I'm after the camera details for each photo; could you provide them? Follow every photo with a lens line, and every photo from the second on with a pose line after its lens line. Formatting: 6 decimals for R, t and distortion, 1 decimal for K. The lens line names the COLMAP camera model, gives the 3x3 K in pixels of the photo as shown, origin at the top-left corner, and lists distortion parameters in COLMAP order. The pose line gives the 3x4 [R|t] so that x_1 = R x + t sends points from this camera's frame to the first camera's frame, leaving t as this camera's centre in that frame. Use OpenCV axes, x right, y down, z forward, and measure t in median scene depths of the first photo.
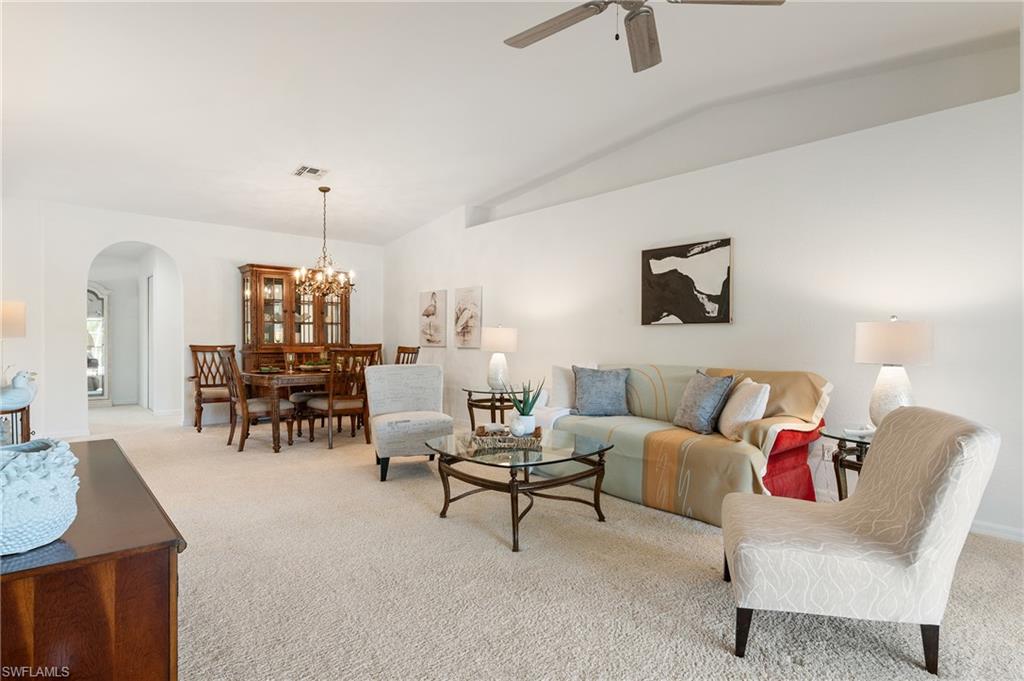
lens RADIAL K [[525.1, 0, 521.3], [0, 525.1, 346.9], [0, 0, 1]] dist [-0.005707, -0.002741]
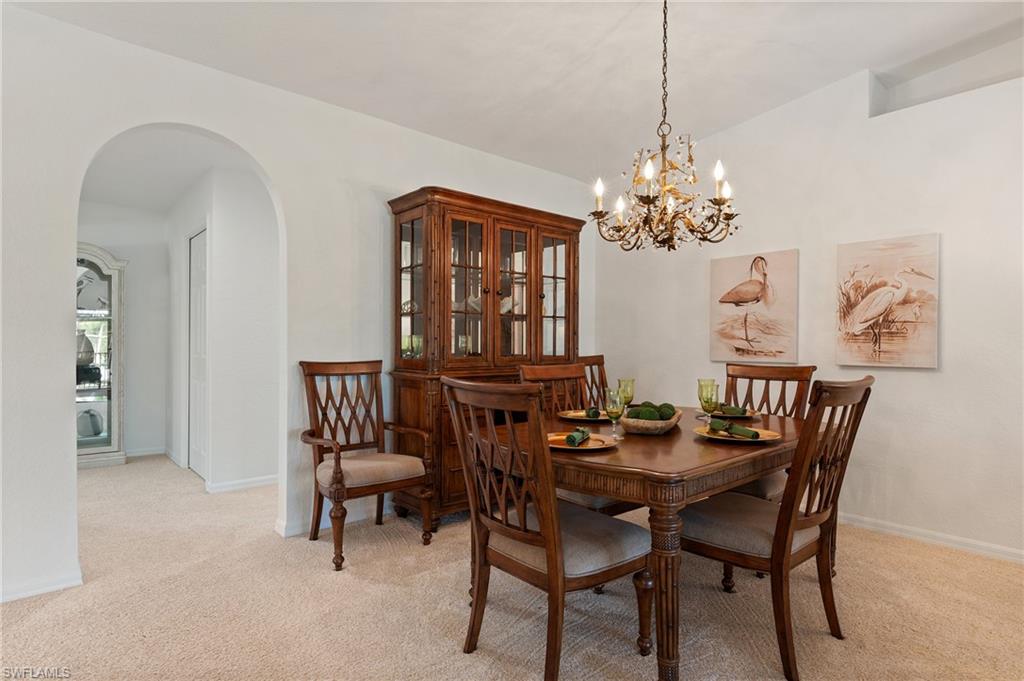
lens RADIAL K [[525.1, 0, 514.6], [0, 525.1, 347.4], [0, 0, 1]] dist [-0.005707, -0.002741]
pose [[0.999951, 0.001243, -0.009781, -0.424445], [-0.001309, 0.999976, -0.006743, -0.012443], [0.009772, 0.006755, 0.999929, 0.520858]]
